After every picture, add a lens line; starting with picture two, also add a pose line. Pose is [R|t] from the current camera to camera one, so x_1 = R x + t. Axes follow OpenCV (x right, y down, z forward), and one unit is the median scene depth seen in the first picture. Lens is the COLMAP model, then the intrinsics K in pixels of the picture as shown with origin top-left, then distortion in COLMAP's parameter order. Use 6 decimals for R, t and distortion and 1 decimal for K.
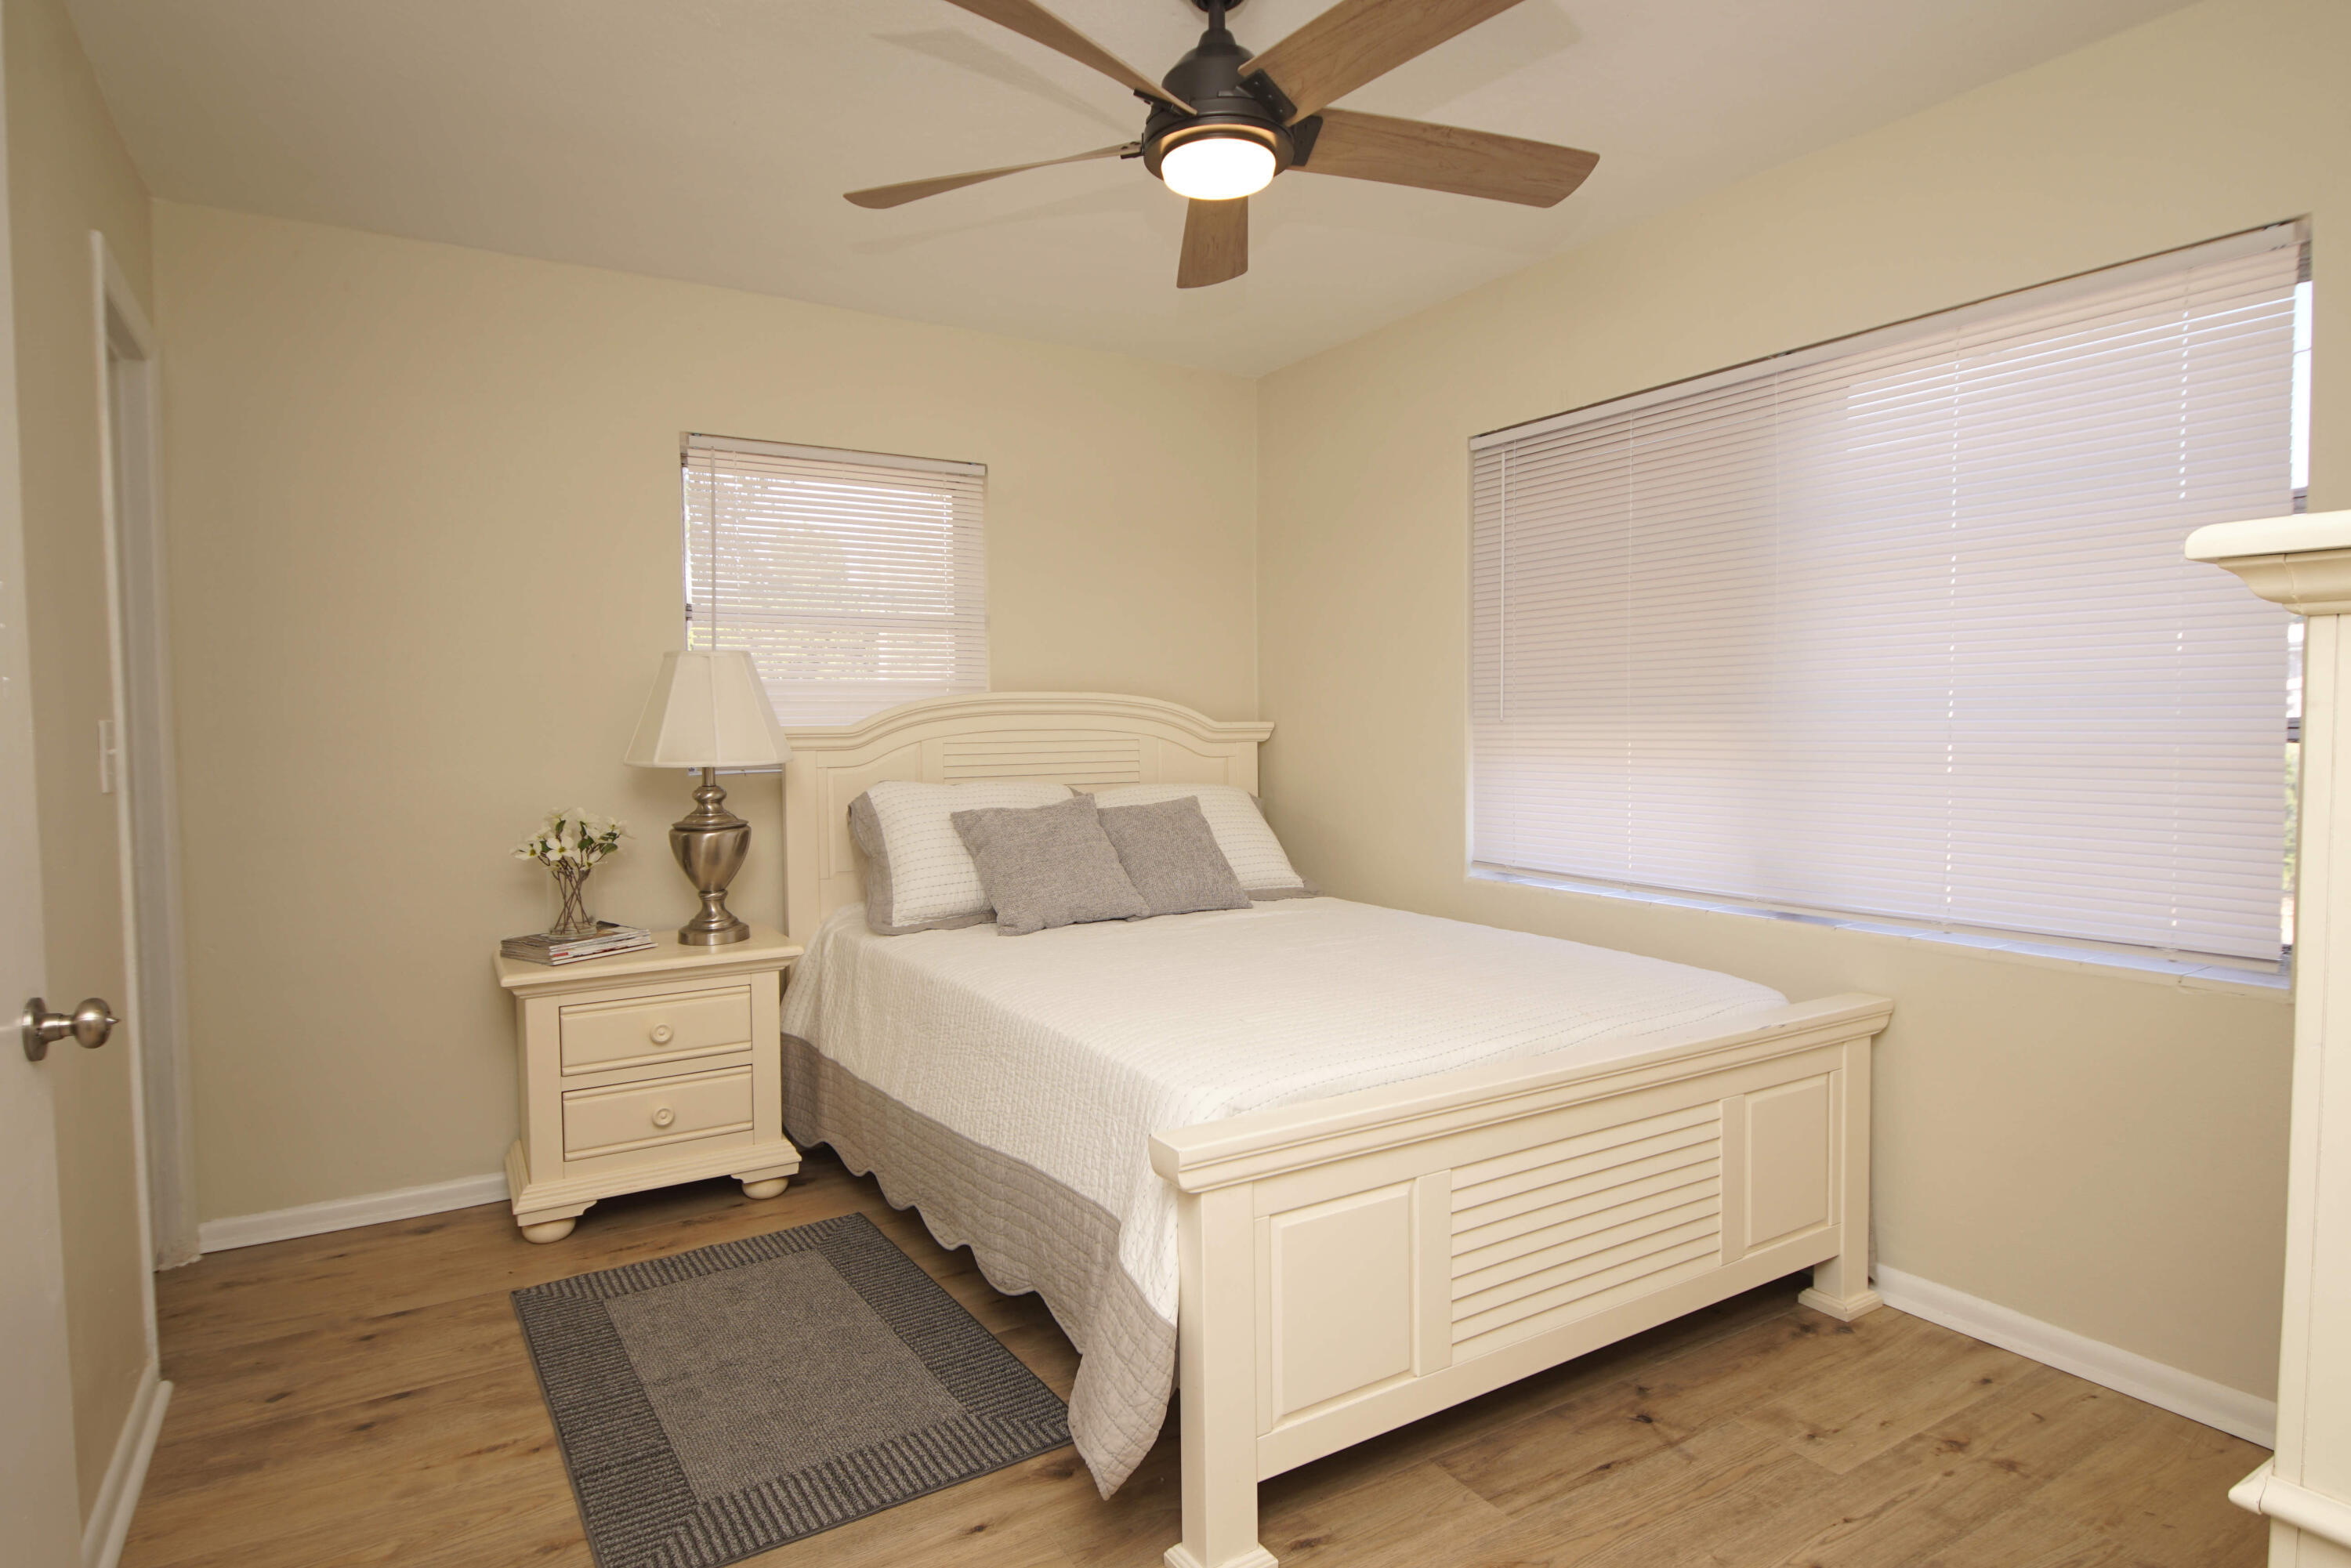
lens RADIAL K [[1284.3, 0, 1158.0], [0, 1284.3, 770.7], [0, 0, 1]] dist [0.038571, -0.032011]
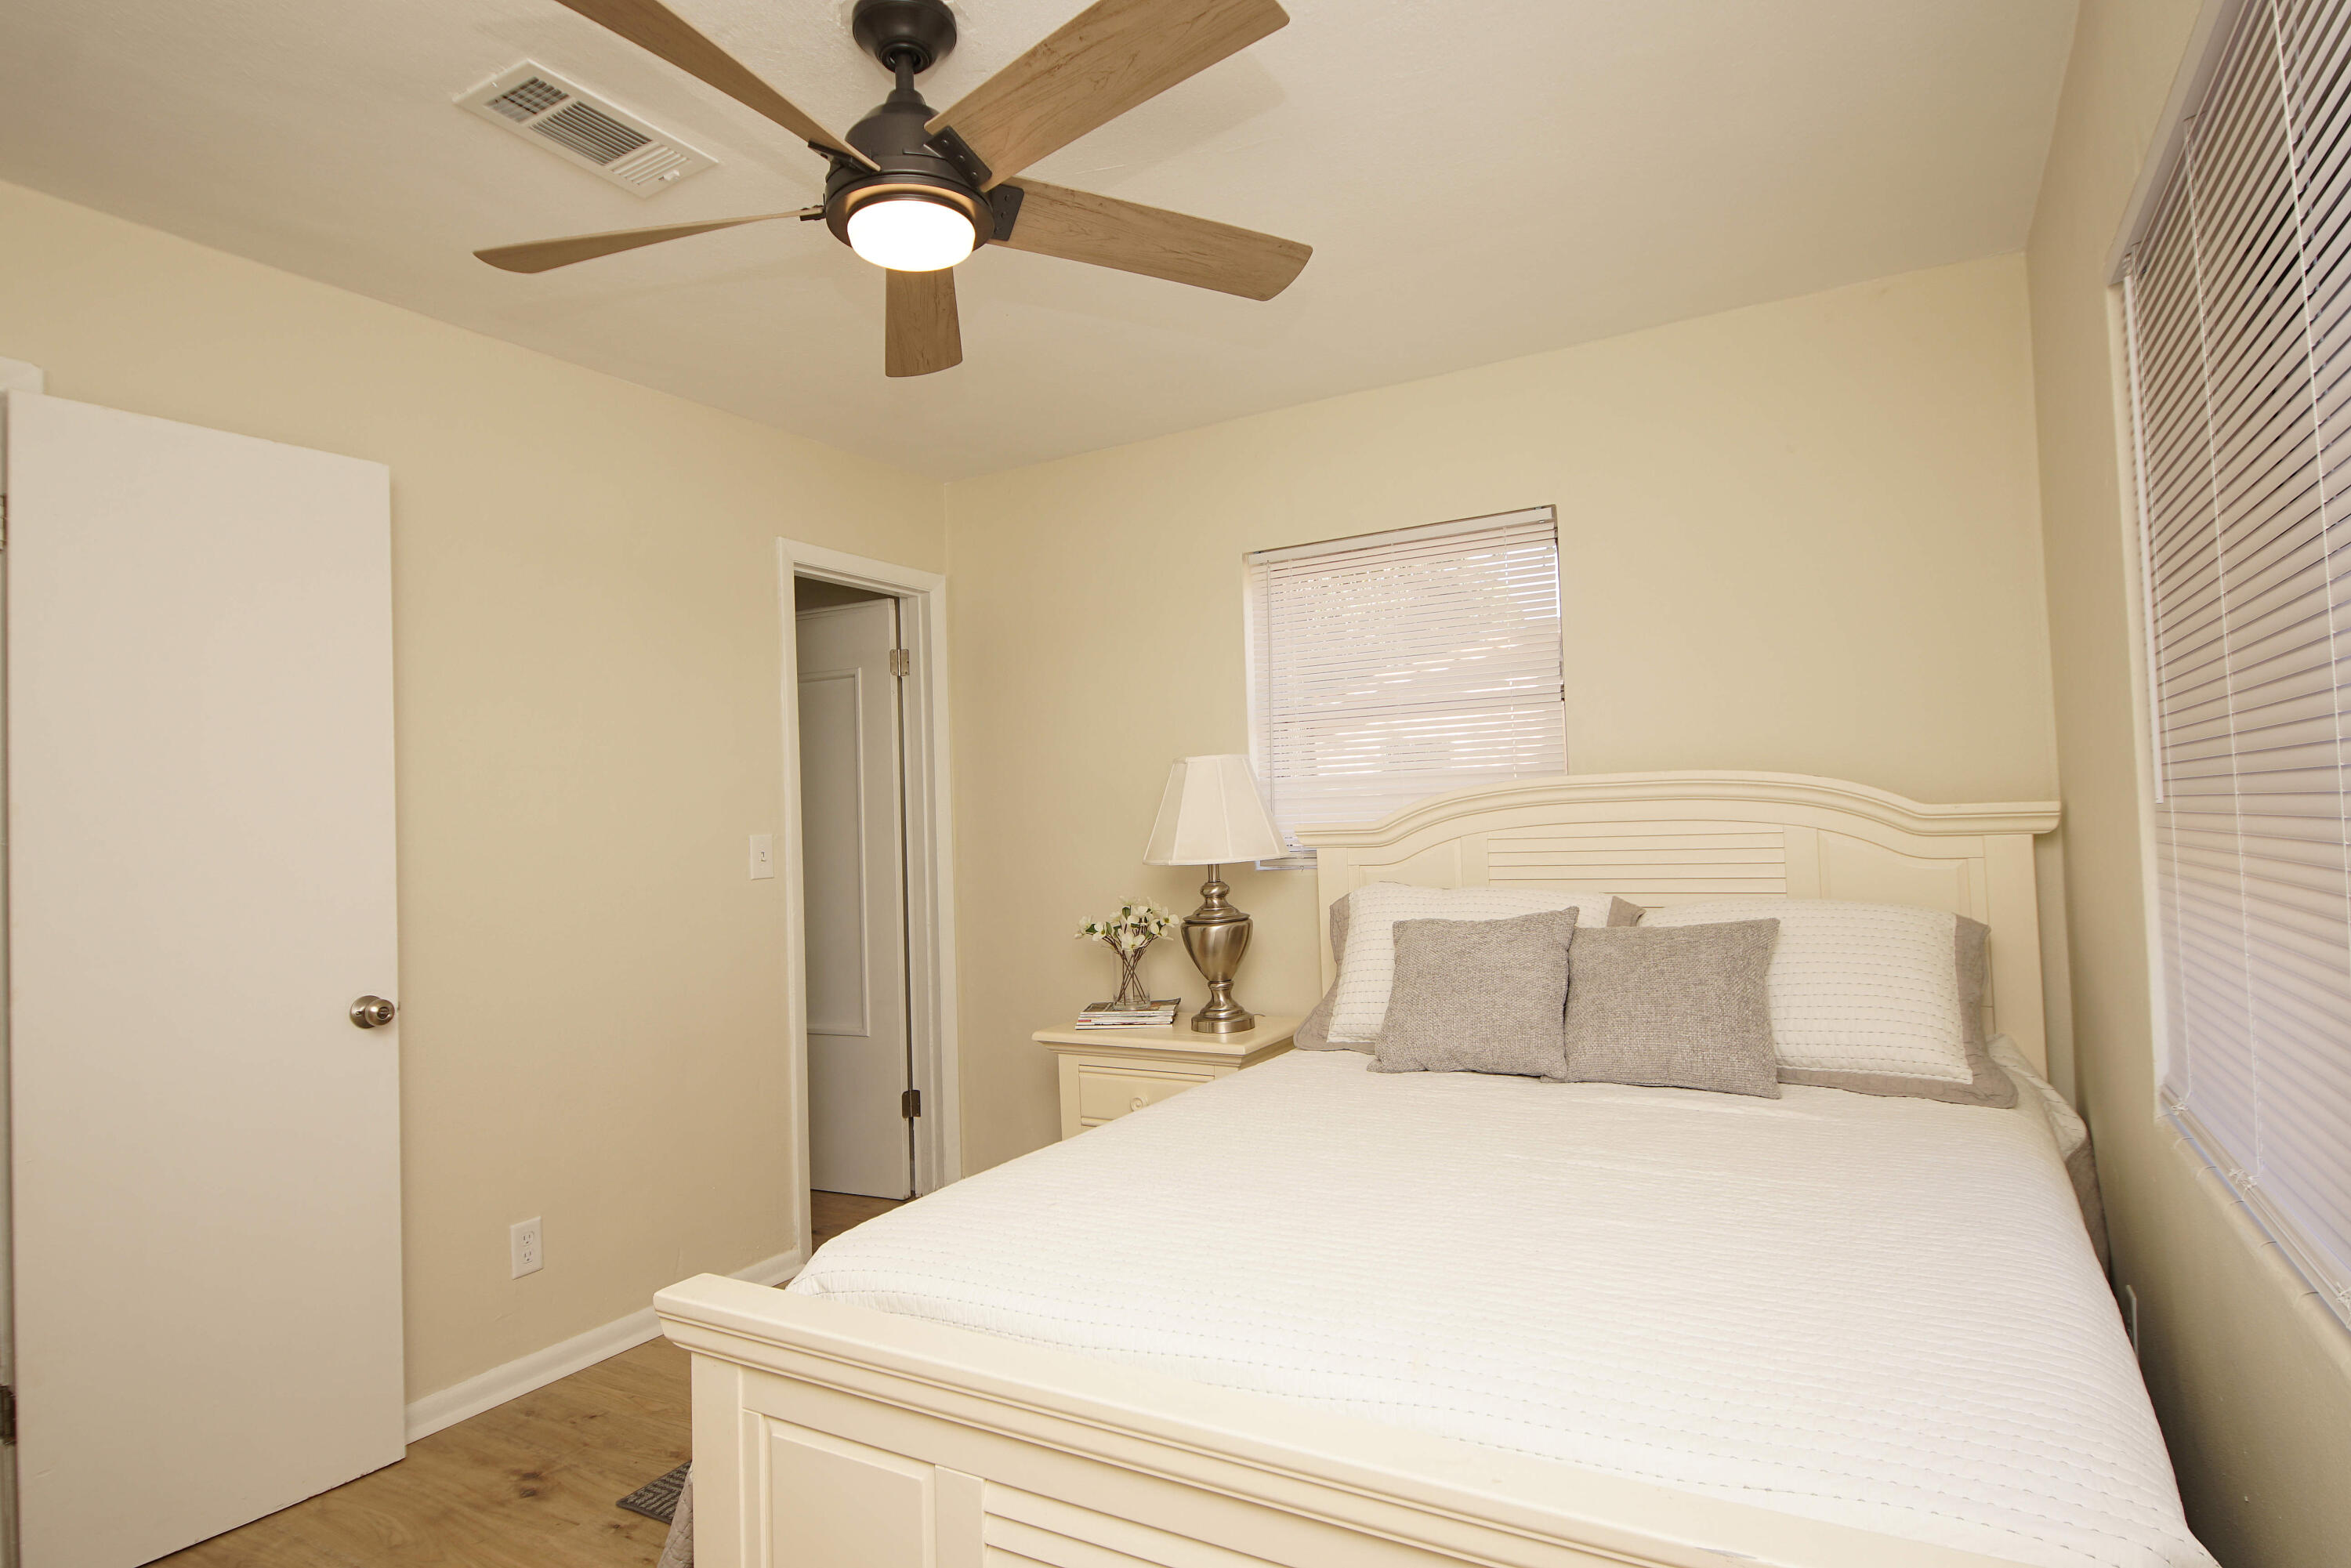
lens RADIAL K [[1284.3, 0, 1158.0], [0, 1284.3, 770.7], [0, 0, 1]] dist [0.038571, -0.032011]
pose [[0.472465, -0.041126, -0.880389, 0.565192], [-0.002934, 0.998832, -0.048233, -0.028358], [0.881344, 0.025371, 0.471793, 0.455749]]
